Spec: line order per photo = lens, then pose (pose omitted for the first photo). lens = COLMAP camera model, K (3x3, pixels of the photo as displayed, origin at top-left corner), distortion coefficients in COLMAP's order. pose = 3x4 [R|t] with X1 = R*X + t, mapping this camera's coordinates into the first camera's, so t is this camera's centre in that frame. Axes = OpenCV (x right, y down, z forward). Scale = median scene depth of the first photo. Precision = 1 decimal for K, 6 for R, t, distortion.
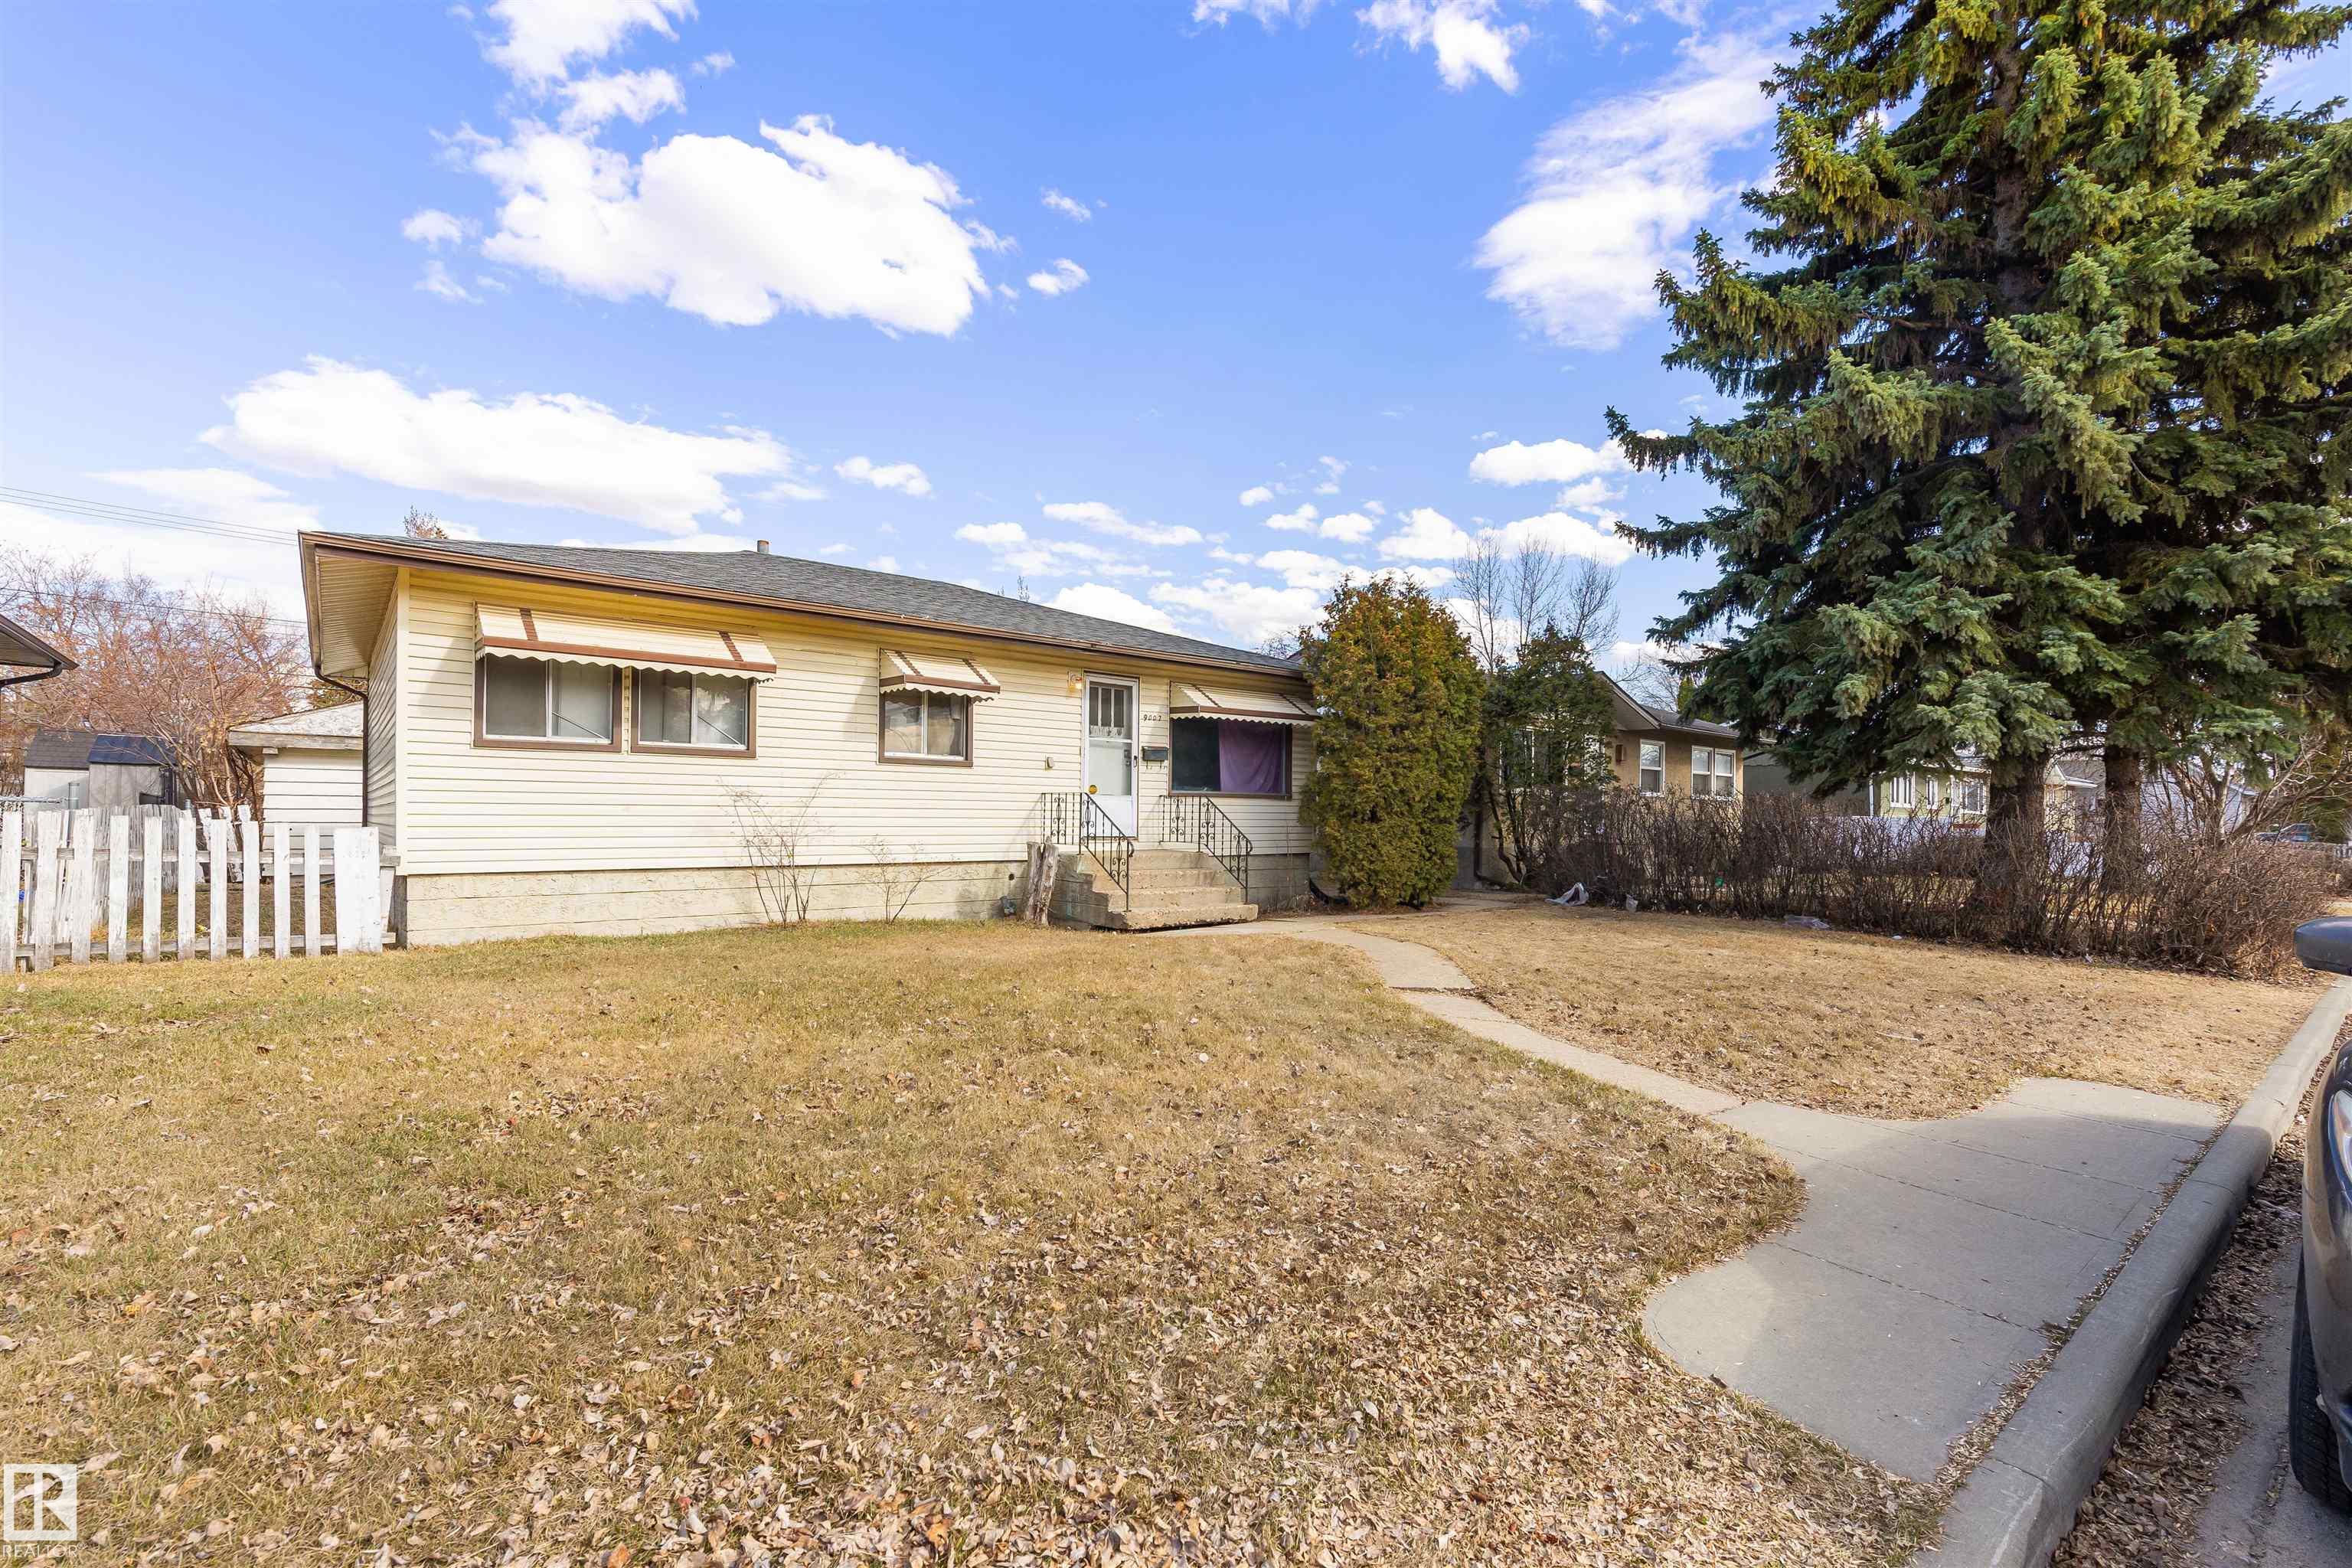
lens RADIAL K [[1030.7, 0, 1175.6], [0, 1030.7, 798.2], [0, 0, 1]] dist [0.002651, 0.000108]
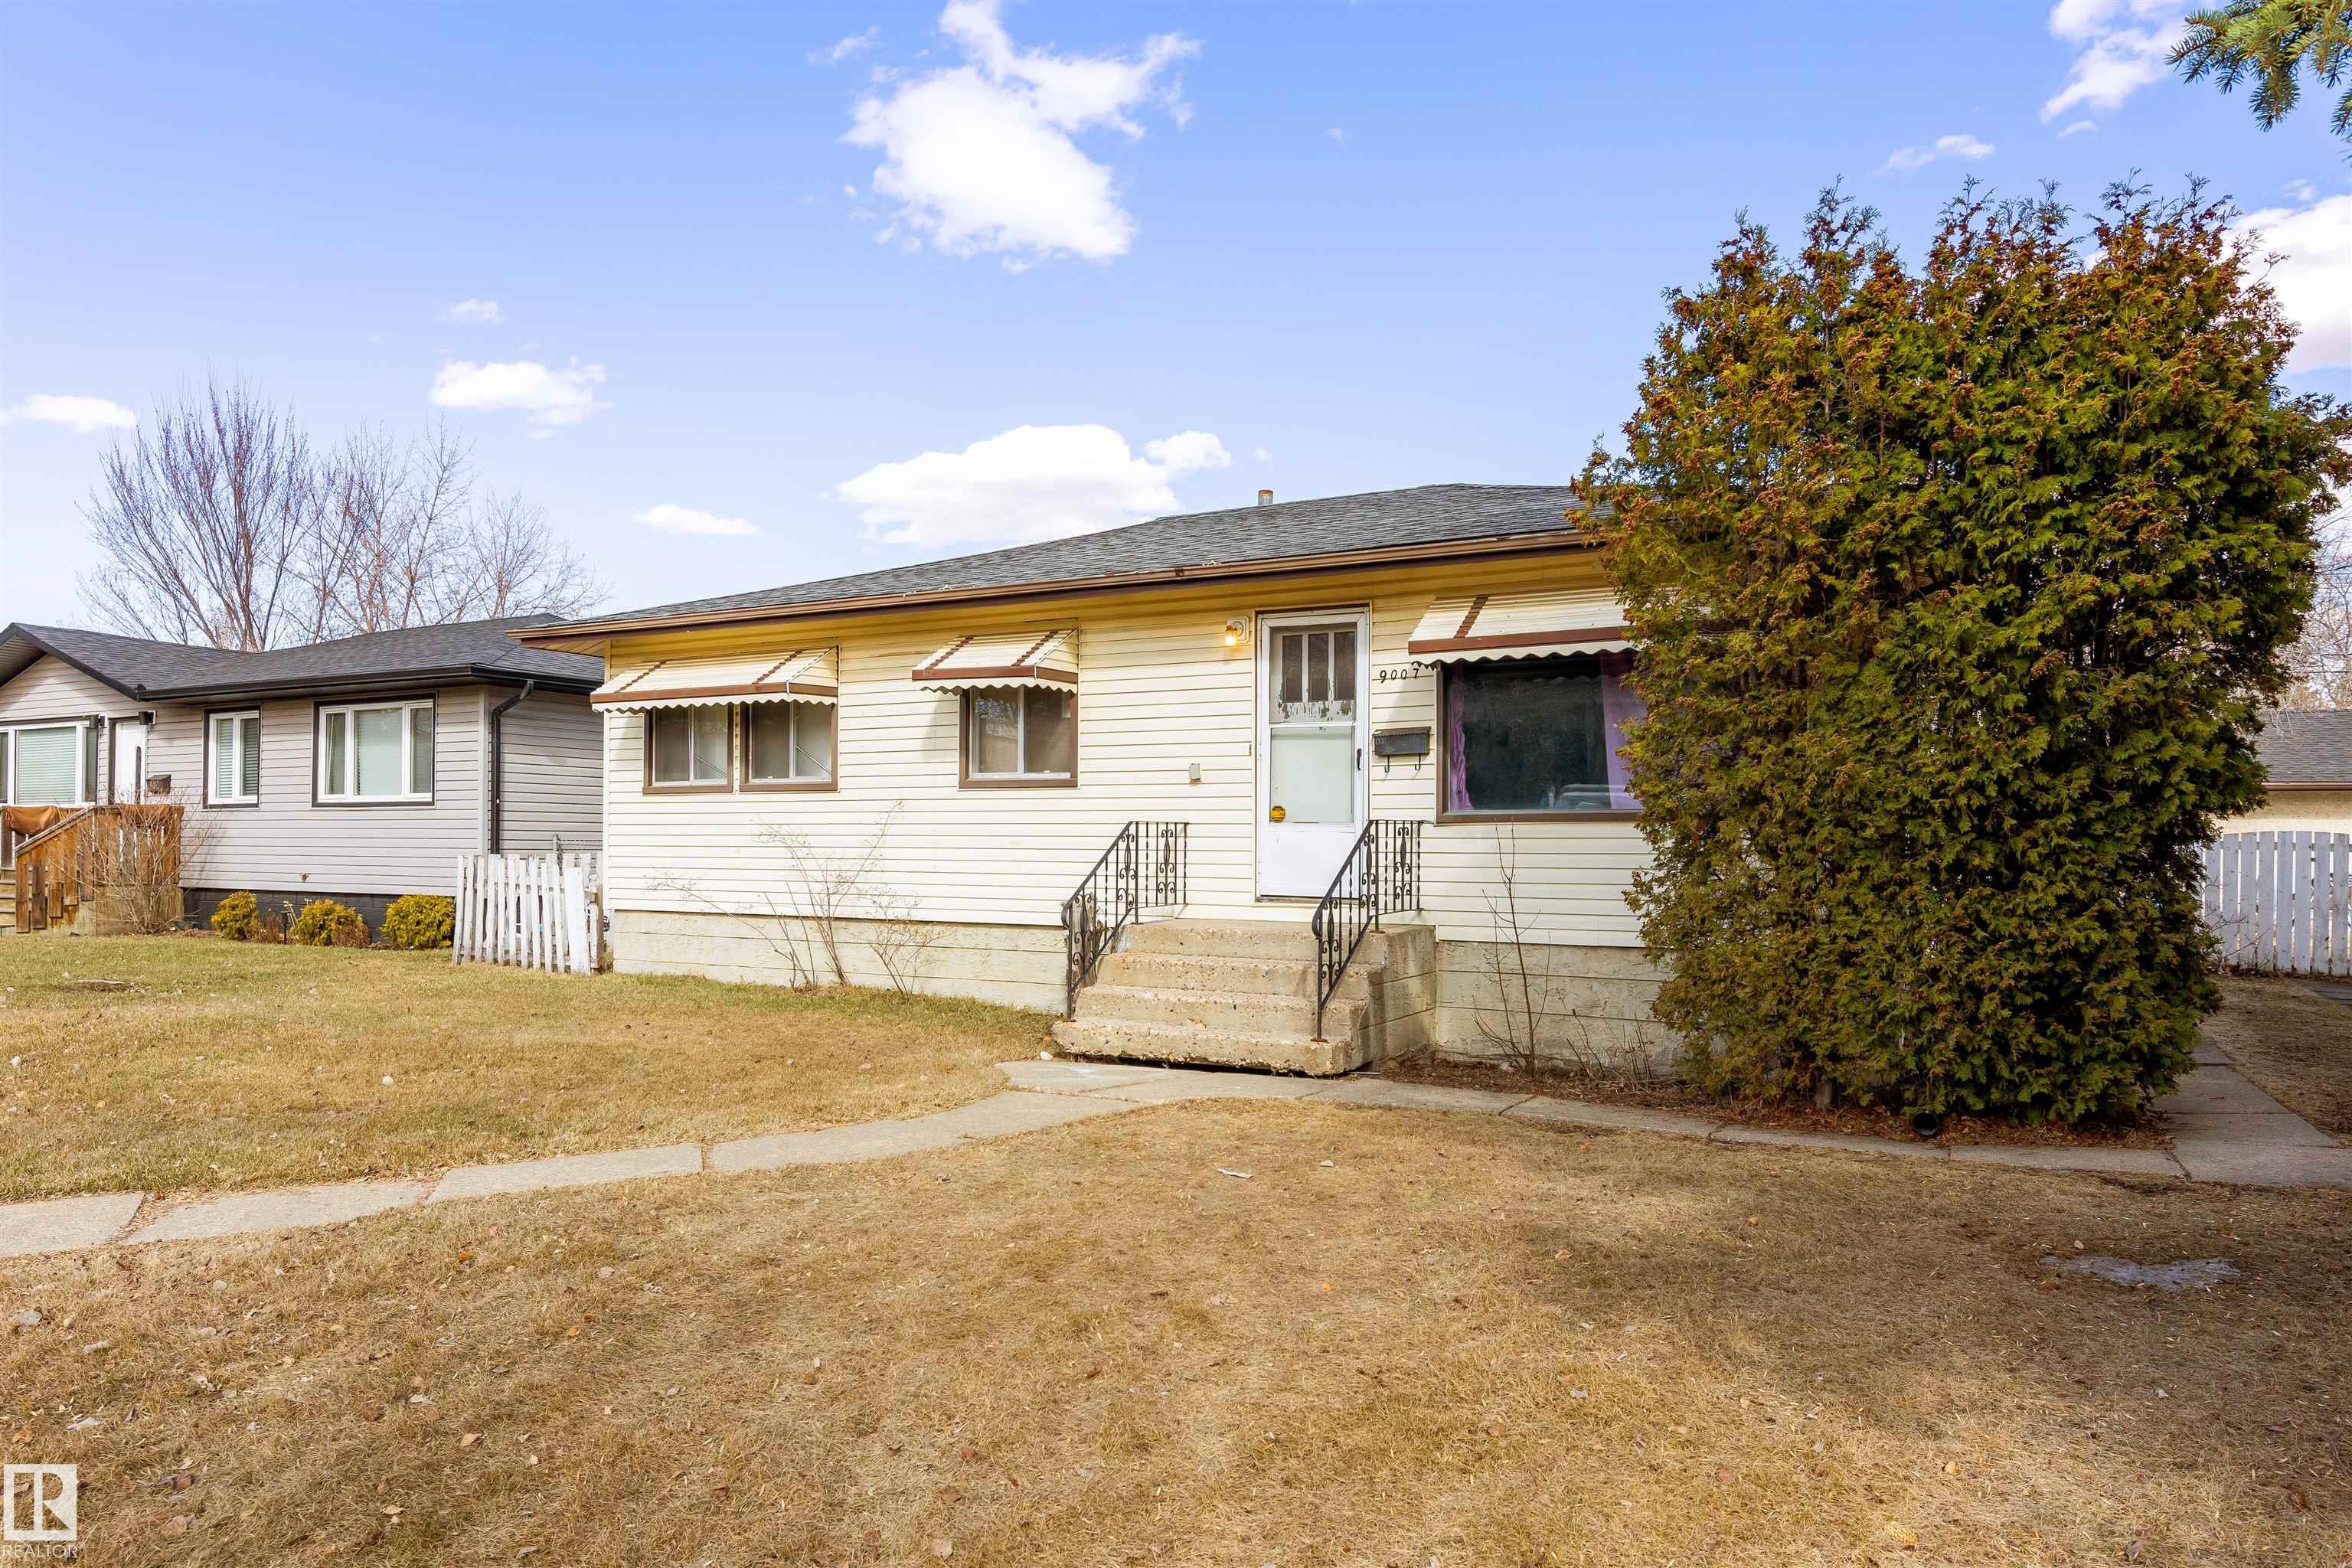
lens RADIAL K [[1524.7, 0, 1138.5], [0, 1524.7, 861.3], [0, 0, 1]] dist [0.059520, 0.001497]
pose [[0.357232, 0.003440, -0.934009, 0.837331], [0.014112, 0.999859, 0.009080, 0.011119], [0.933909, -0.016425, 0.357133, 0.752813]]
